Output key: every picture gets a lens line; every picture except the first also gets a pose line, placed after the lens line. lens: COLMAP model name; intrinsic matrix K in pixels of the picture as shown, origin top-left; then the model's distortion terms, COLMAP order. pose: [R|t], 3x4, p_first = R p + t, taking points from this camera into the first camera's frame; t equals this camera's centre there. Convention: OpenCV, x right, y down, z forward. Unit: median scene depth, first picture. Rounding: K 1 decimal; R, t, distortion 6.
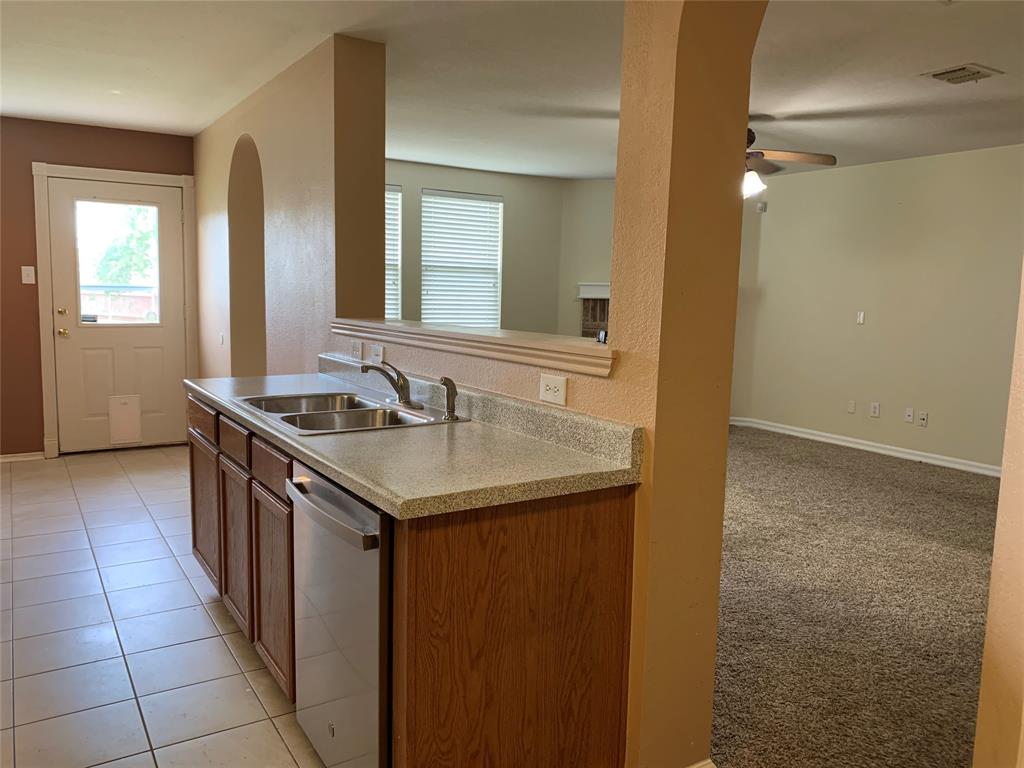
lens RADIAL K [[789.1, 0, 491.4], [0, 789.1, 388.5], [0, 0, 1]] dist [0.012132, 0.004422]
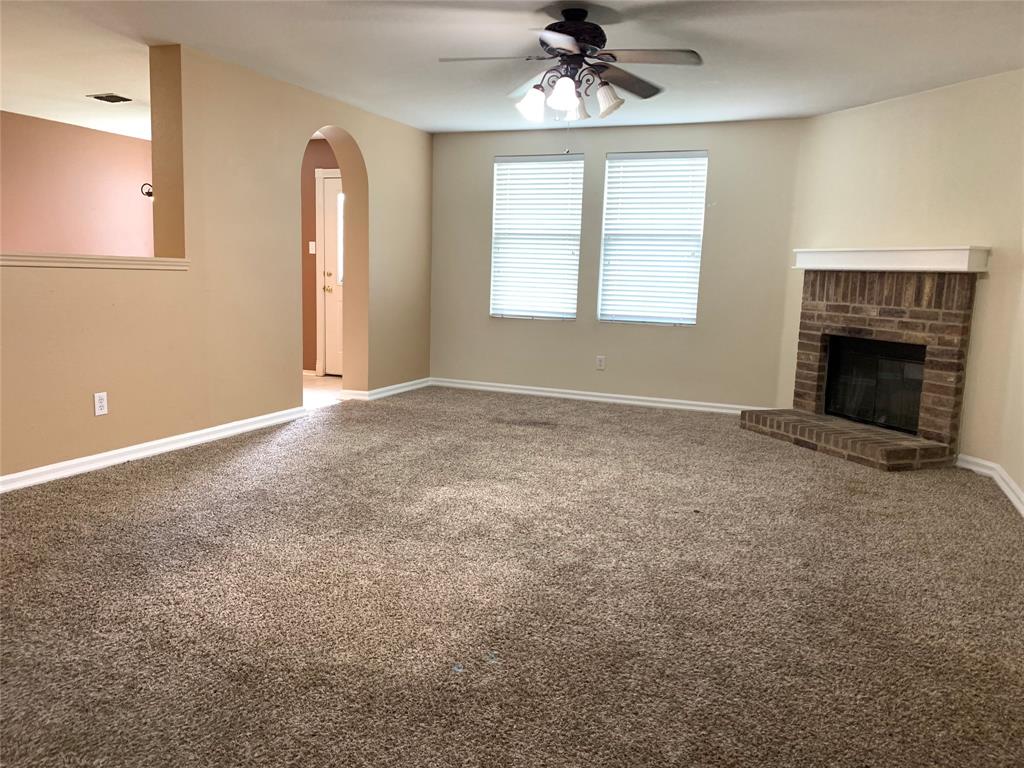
lens RADIAL K [[784.0, 0, 512.0], [0, 784.0, 384.0], [0, 0, 1]] dist [0.012147, -0.002659]
pose [[0.586563, 0.110979, -0.802264, 0.628546], [-0.120952, 0.991462, 0.048719, -0.007486], [0.800821, 0.068459, 0.594978, 0.353111]]
